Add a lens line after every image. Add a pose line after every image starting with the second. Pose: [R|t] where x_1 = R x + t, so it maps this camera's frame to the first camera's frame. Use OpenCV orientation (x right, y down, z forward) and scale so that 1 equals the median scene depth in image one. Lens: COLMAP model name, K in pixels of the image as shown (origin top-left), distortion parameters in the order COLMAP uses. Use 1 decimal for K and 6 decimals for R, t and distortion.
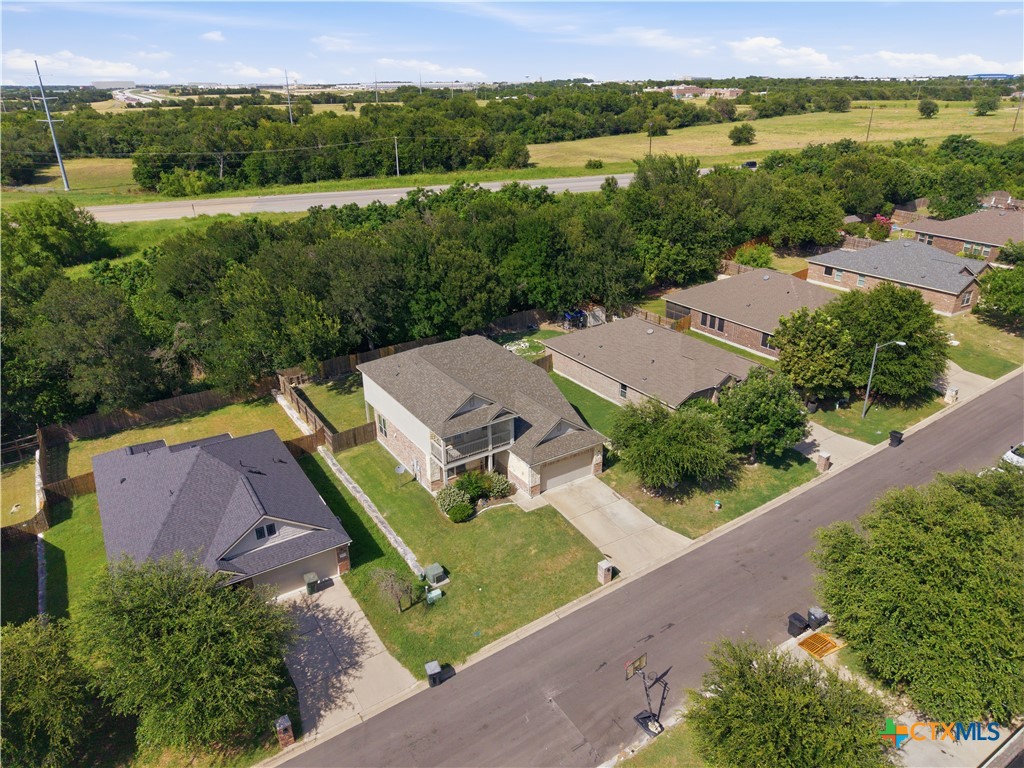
lens RADIAL K [[687.8, 0, 512.0], [0, 687.8, 384.0], [0, 0, 1]] dist [-0.003585, -0.003279]
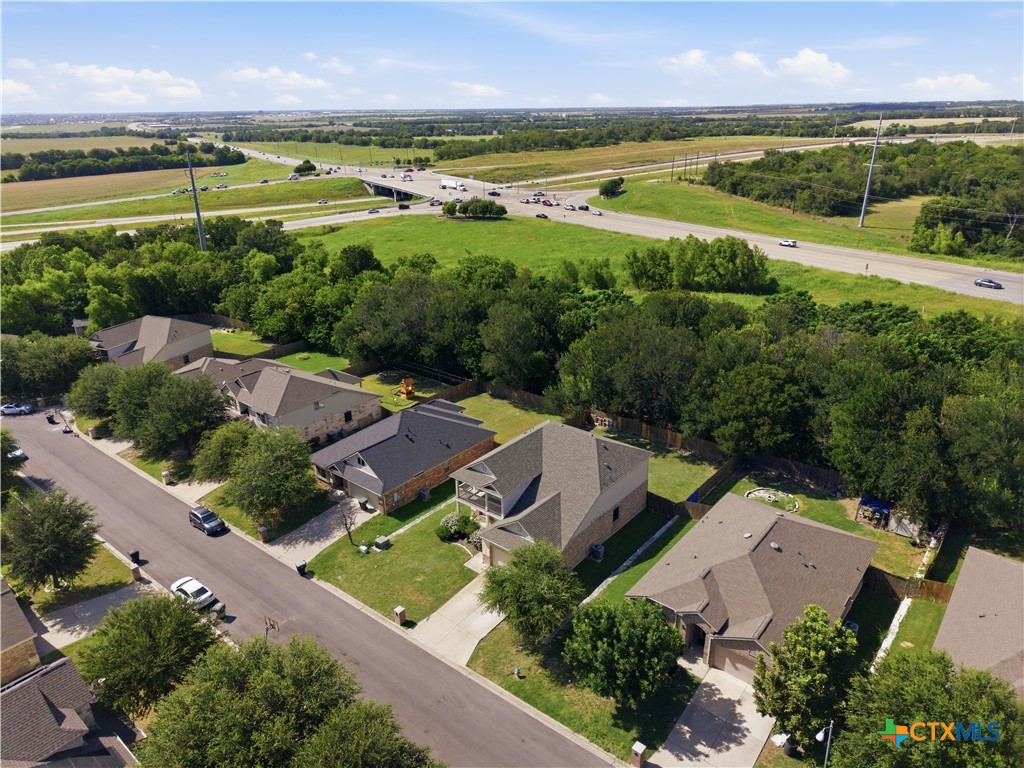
lens RADIAL K [[687.8, 0, 512.0], [0, 687.8, 384.0], [0, 0, 1]] dist [-0.003585, -0.003279]
pose [[0.307828, 0.360700, -0.880419, 1.070000], [-0.376729, 0.895931, 0.235336, -0.453303], [0.873680, 0.259236, 0.411678, 0.487408]]
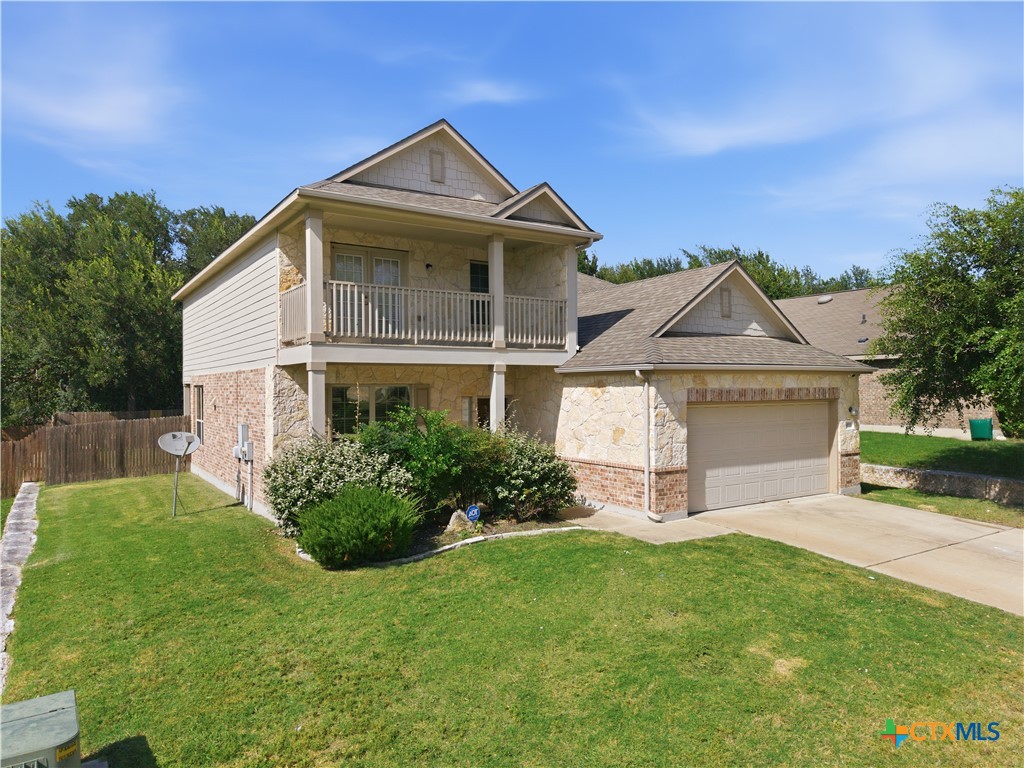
lens RADIAL K [[687.8, 0, 512.0], [0, 687.8, 384.0], [0, 0, 1]] dist [-0.003585, -0.003279]
pose [[0.999988, 0.000411, 0.004886, -0.029283], [0.001596, 0.914869, -0.403749, 0.236140], [-0.004636, 0.403752, 0.914857, 0.792464]]
